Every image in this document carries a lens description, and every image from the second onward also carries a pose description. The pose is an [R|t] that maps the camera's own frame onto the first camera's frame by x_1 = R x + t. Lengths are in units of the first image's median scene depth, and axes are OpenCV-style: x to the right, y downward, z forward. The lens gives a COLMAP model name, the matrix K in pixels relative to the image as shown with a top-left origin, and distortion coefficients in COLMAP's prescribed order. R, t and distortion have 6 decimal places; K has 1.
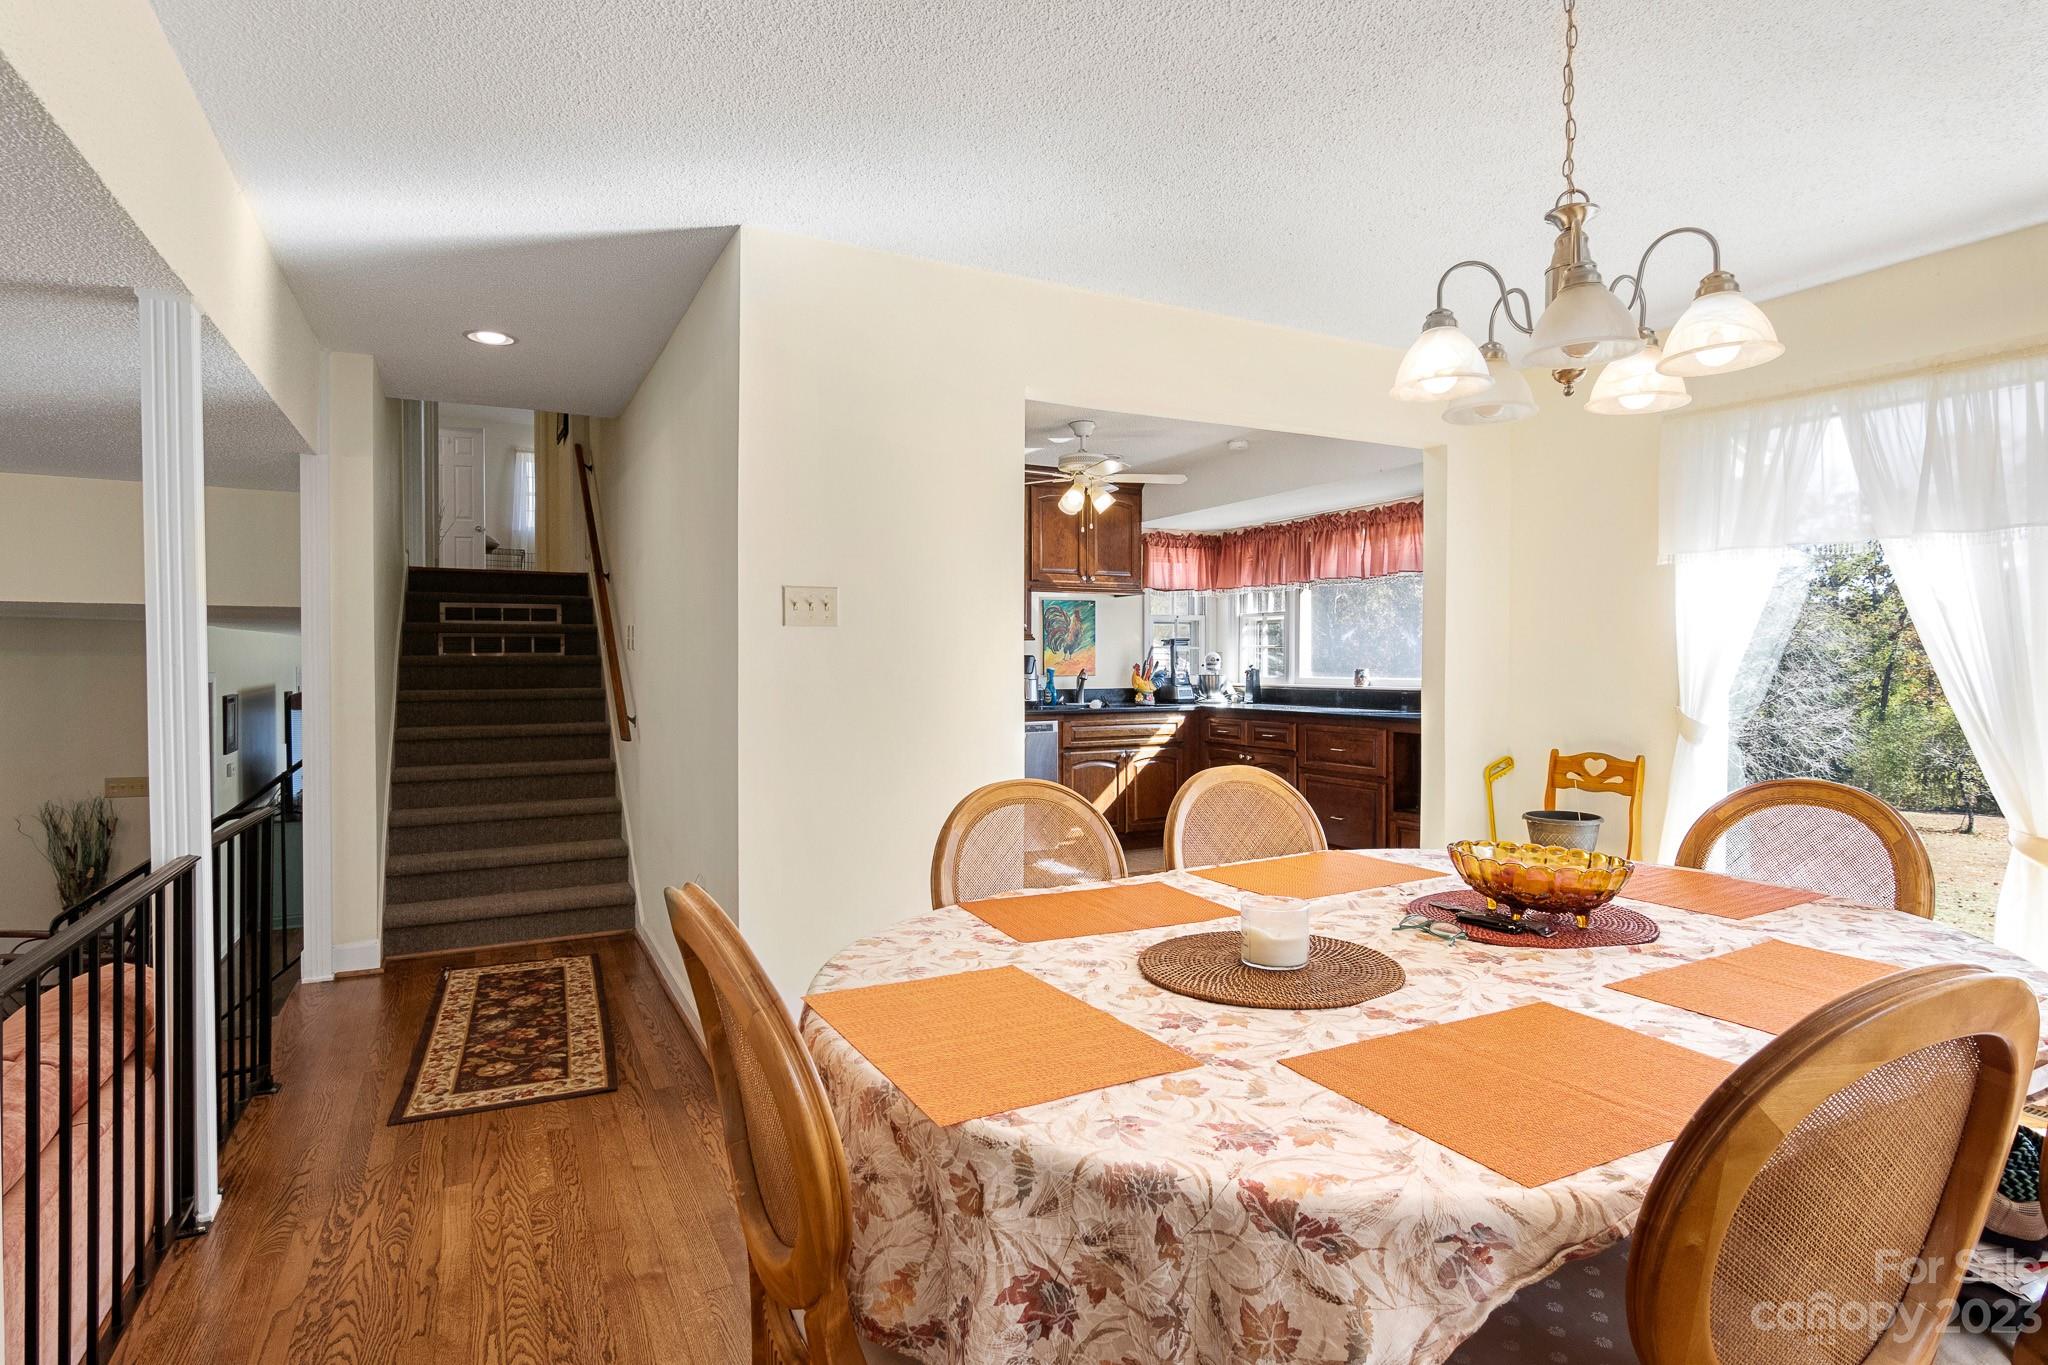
lens RADIAL K [[1053.0, 0, 1024.8], [0, 1053.0, 670.5], [0, 0, 1]] dist [-0.000840, -0.000151]
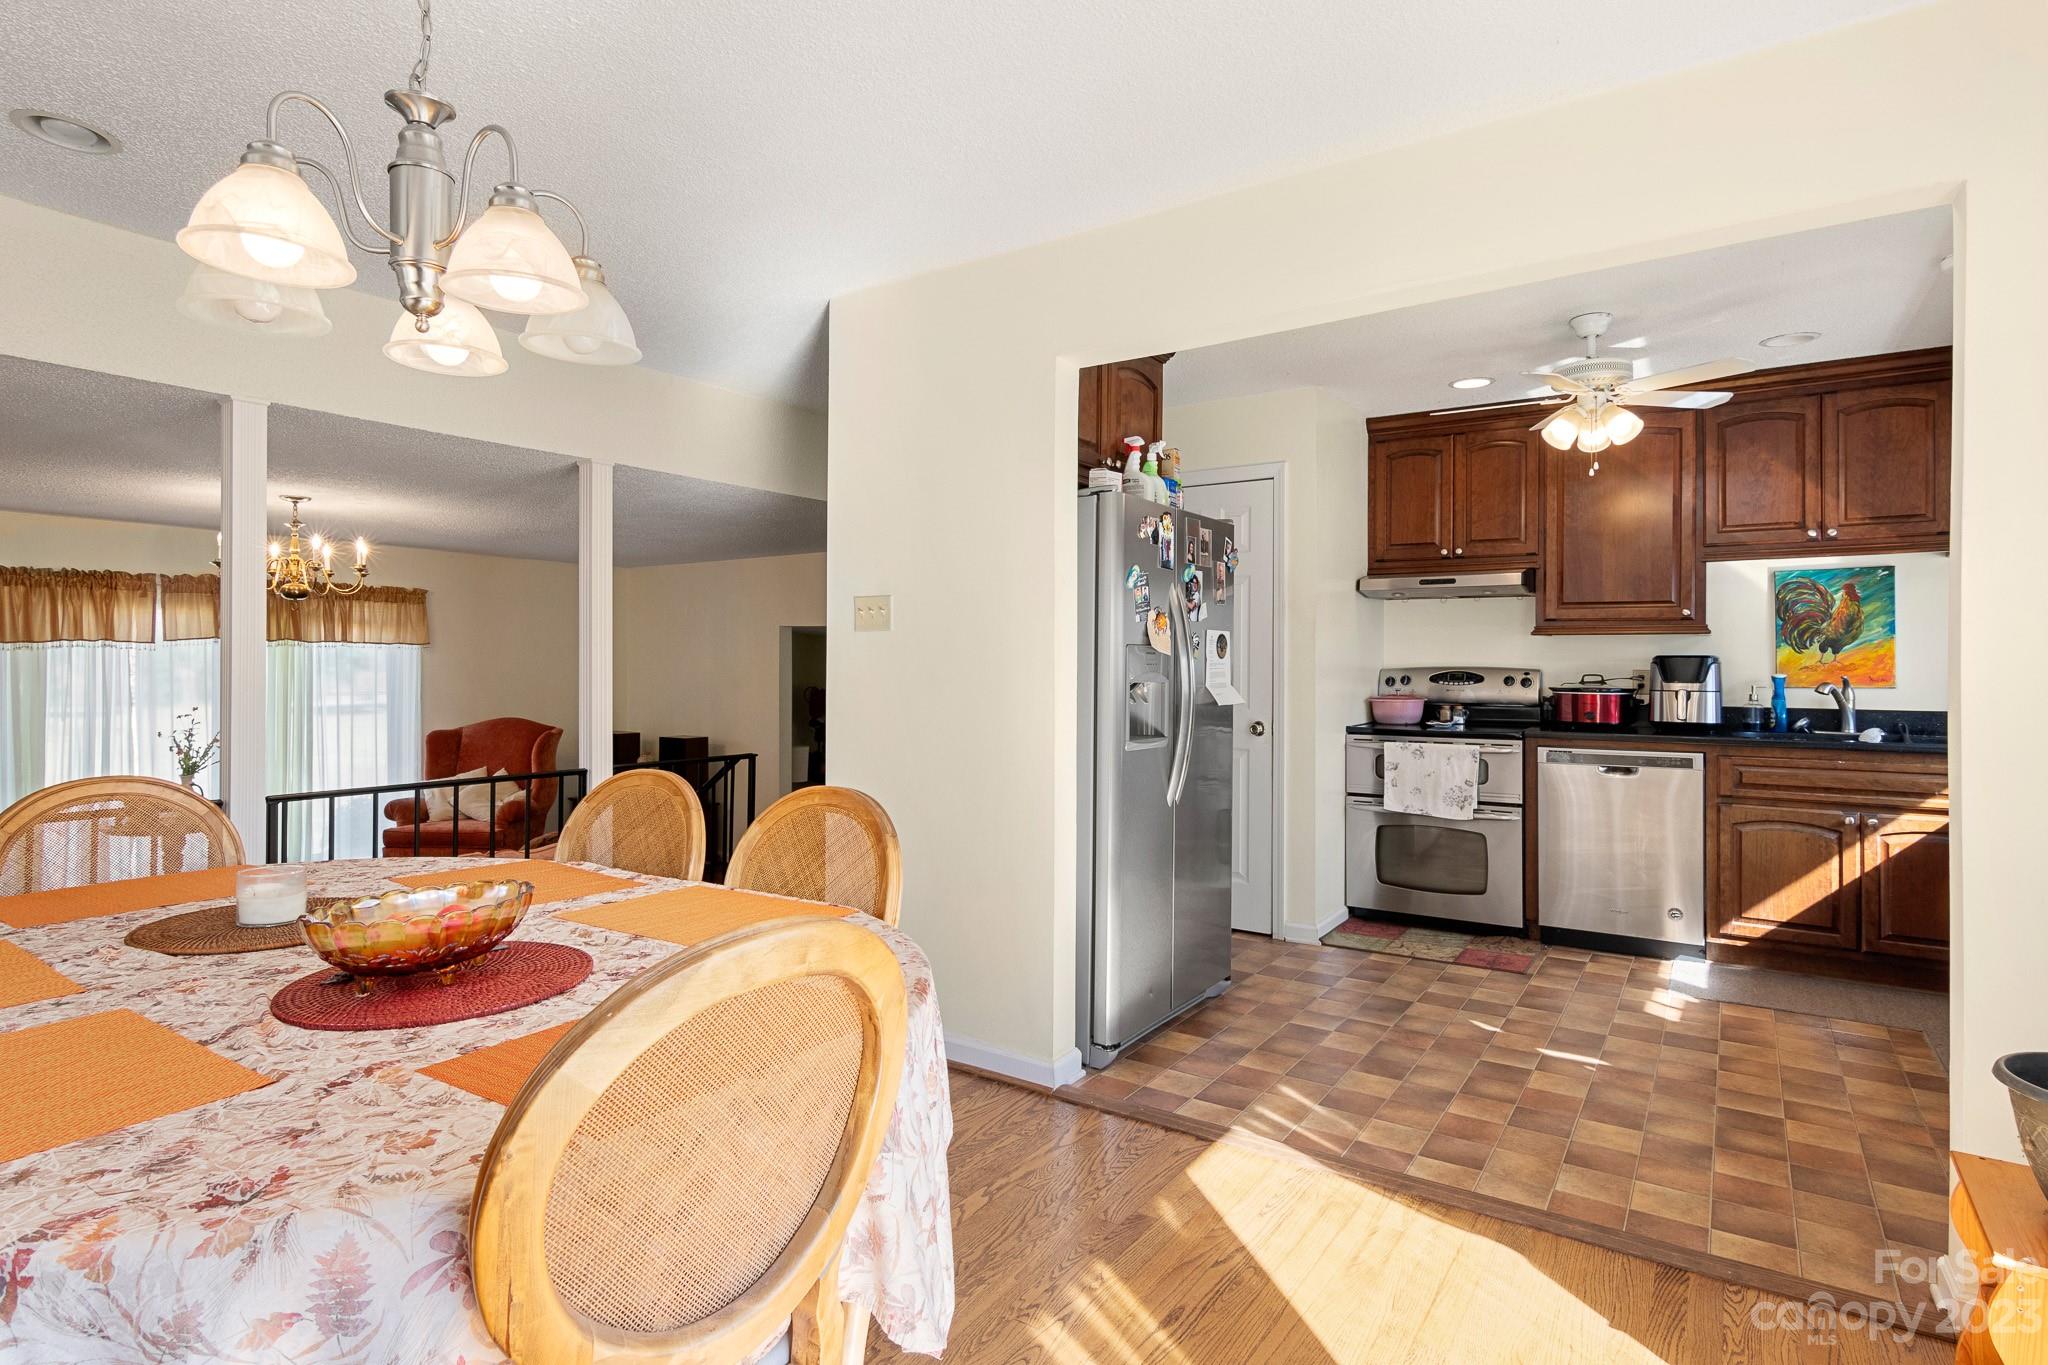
lens RADIAL K [[1053.0, 0, 1024.8], [0, 1053.0, 670.5], [0, 0, 1]] dist [-0.000840, -0.000151]
pose [[0.482248, 0.012599, -0.875944, 0.391625], [-0.010823, 0.999906, 0.008423, -0.005680], [0.875968, 0.005418, 0.482339, 0.294680]]
